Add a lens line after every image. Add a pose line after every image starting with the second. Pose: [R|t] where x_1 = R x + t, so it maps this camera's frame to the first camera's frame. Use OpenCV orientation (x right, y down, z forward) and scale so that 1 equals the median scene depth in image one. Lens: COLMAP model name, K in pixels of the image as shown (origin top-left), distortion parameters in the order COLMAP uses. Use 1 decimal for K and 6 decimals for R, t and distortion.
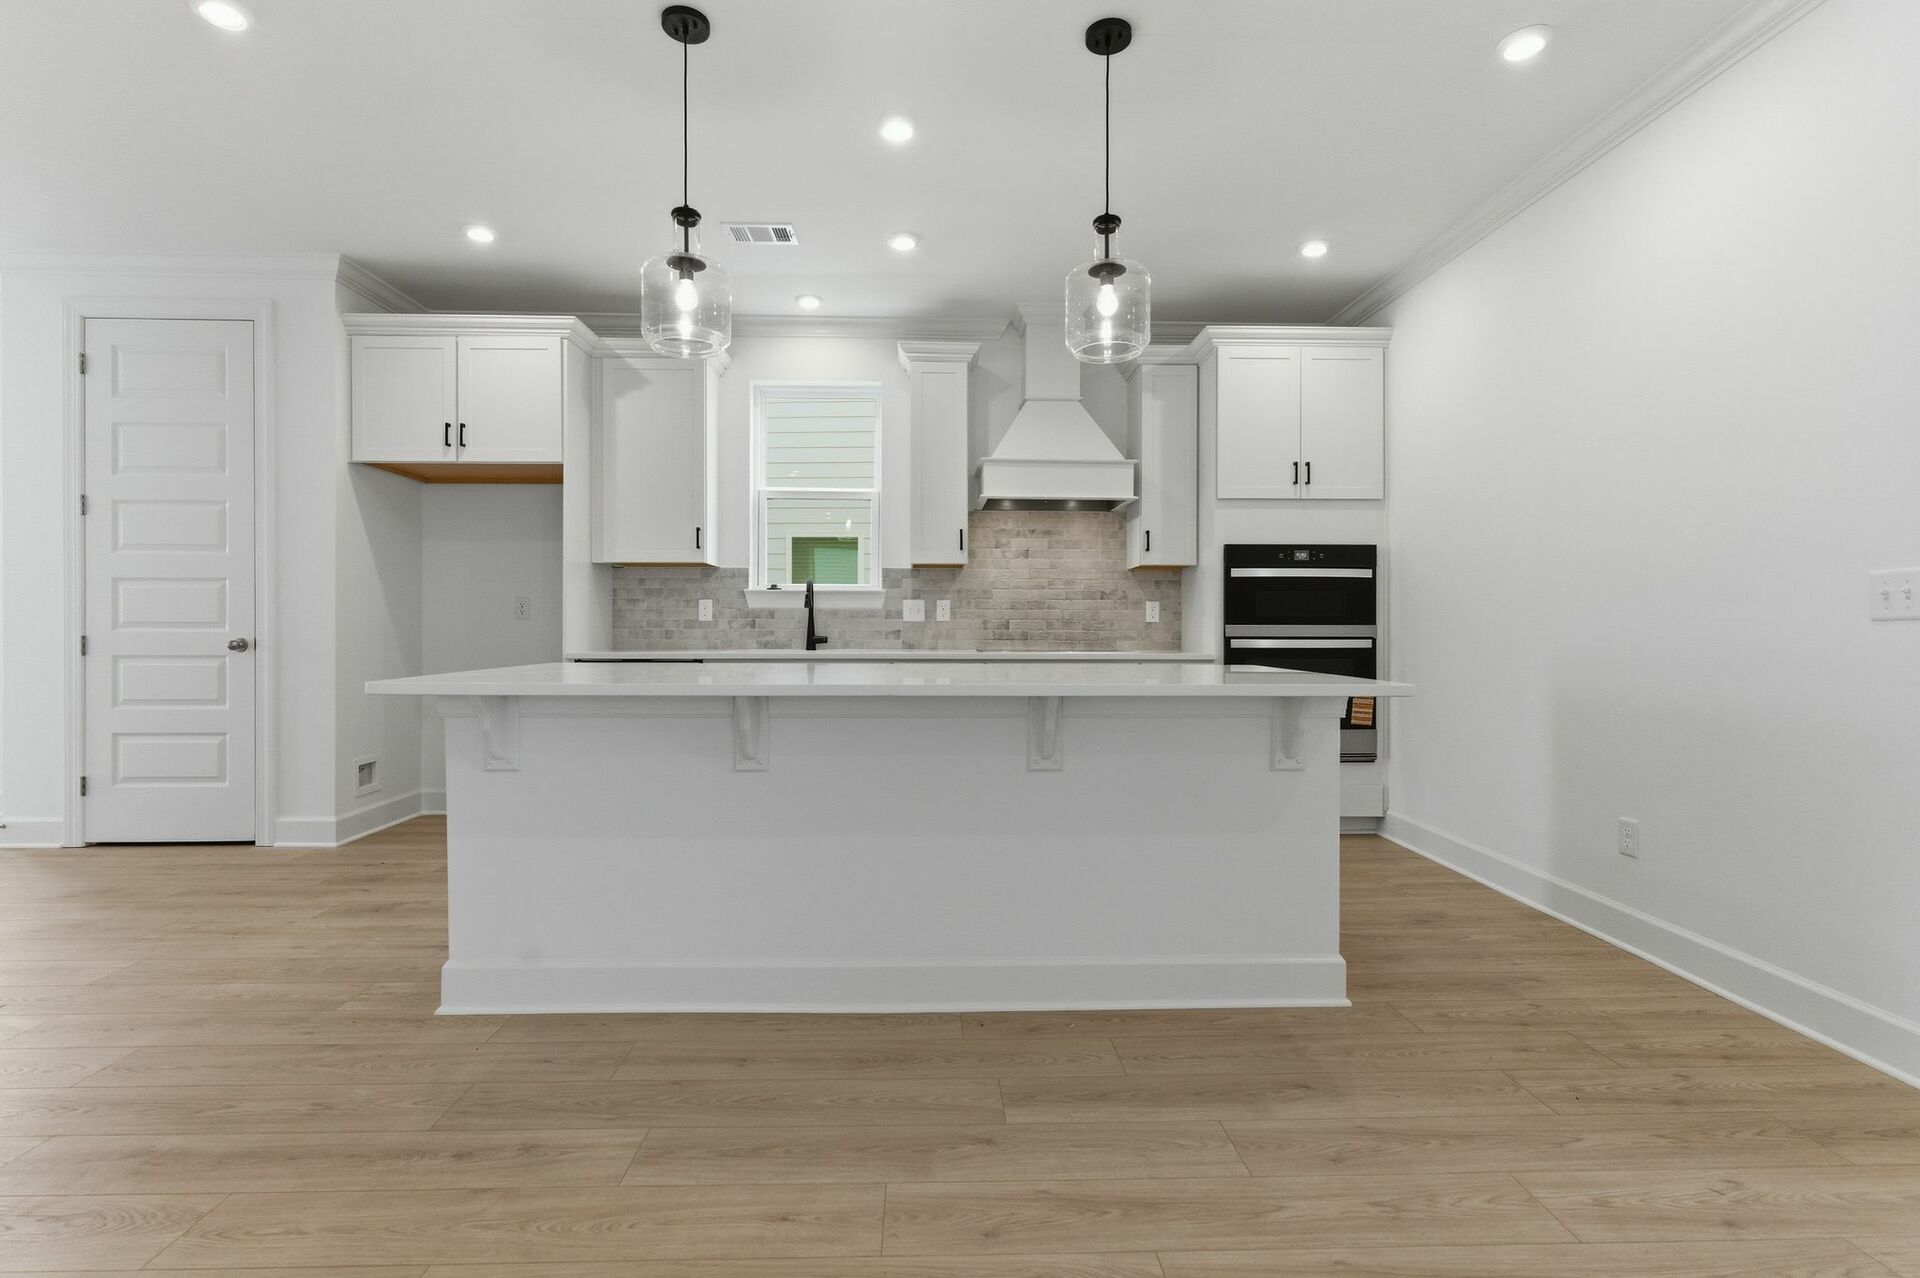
lens RADIAL K [[869.2, 0, 953.0], [0, 869.2, 638.6], [0, 0, 1]] dist [-0.000868, 0.000785]
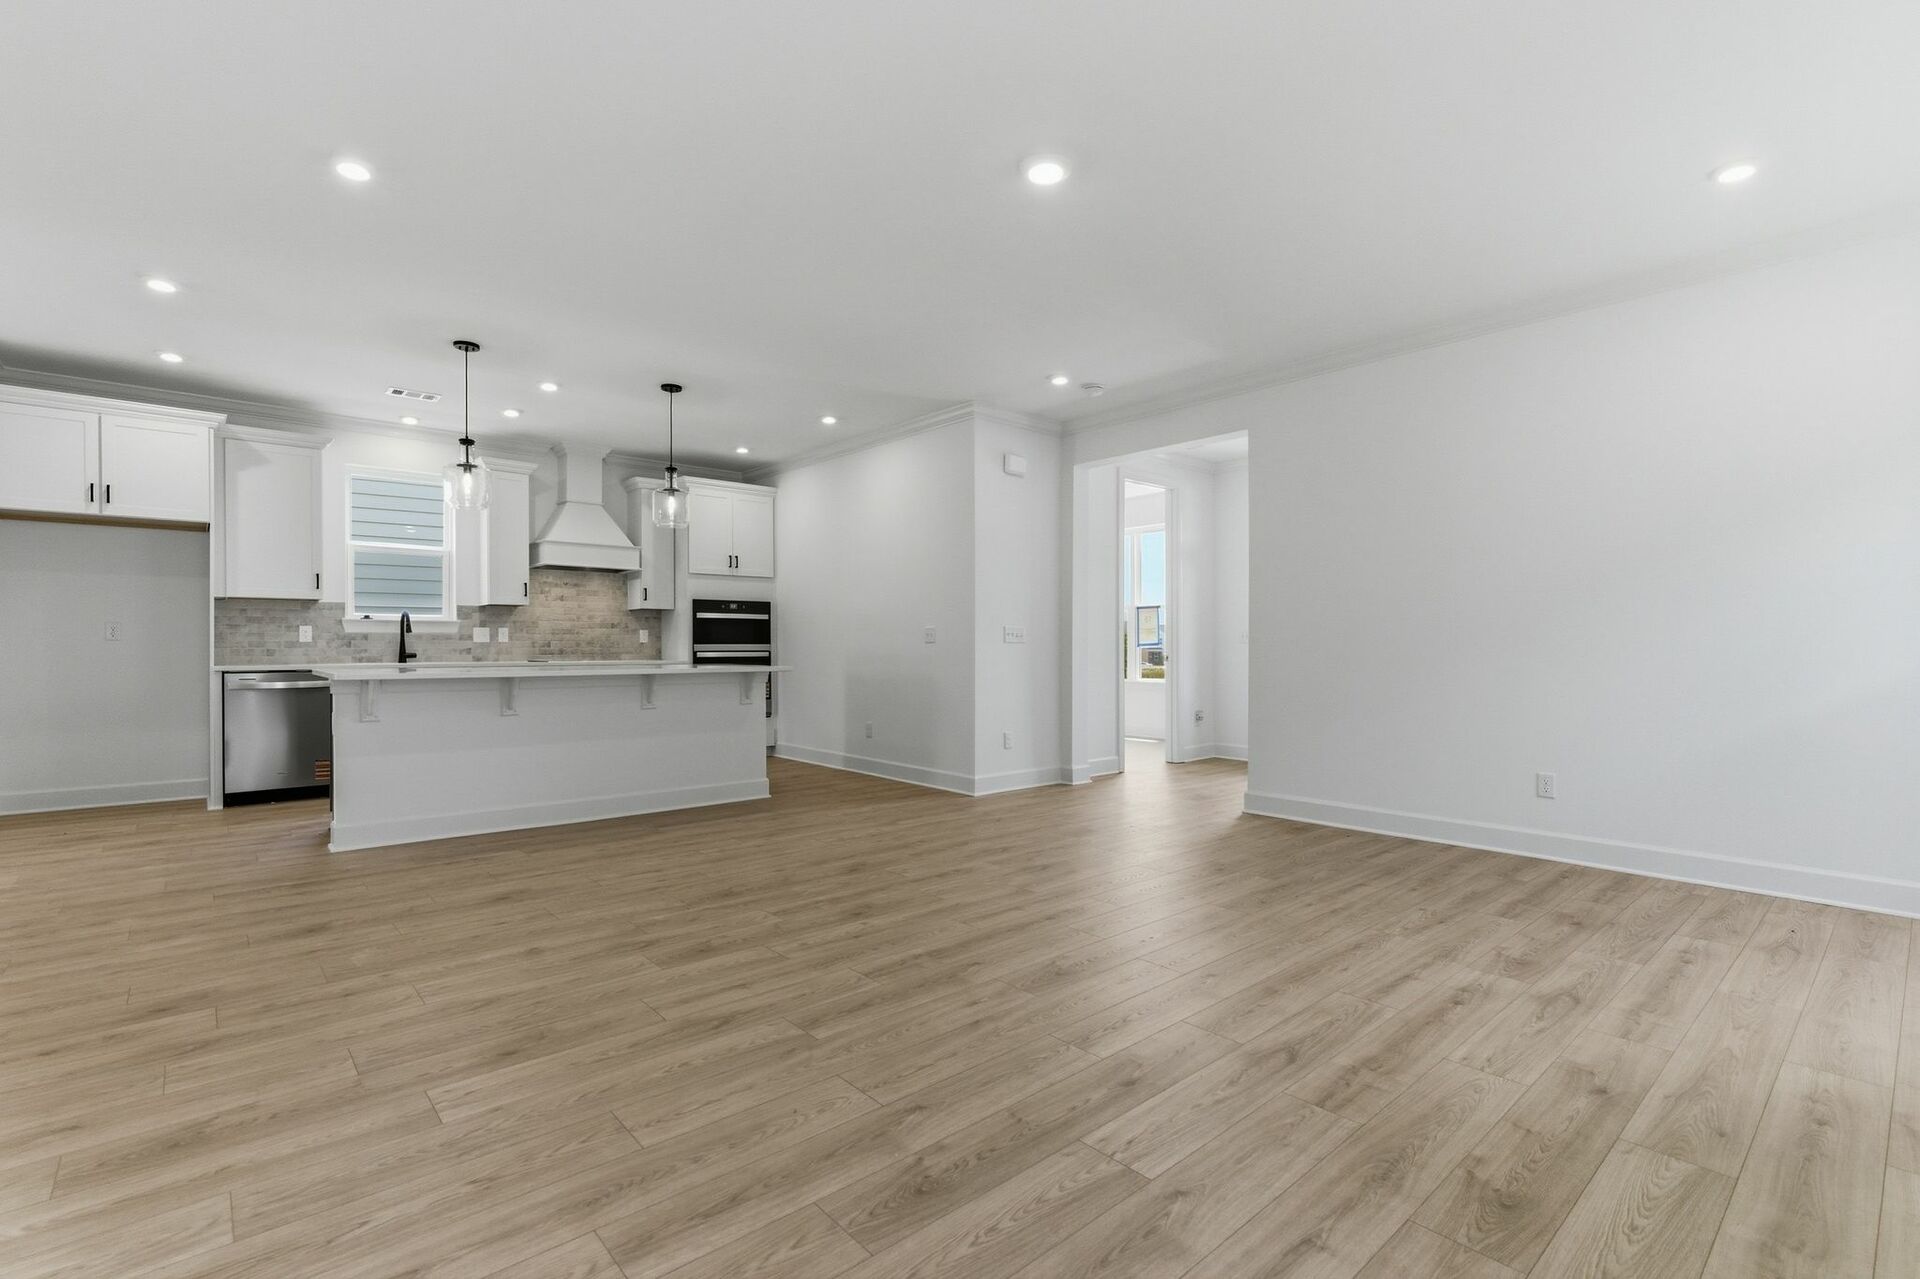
lens RADIAL K [[869.2, 0, 953.0], [0, 869.2, 639.1], [0, 0, 1]] dist [-0.000868, 0.000785]
pose [[0.773901, 0.001835, 0.633304, -0.360189], [0.011336, 0.999795, -0.016750, 0.008328], [-0.633205, 0.020142, 0.773722, -0.636866]]
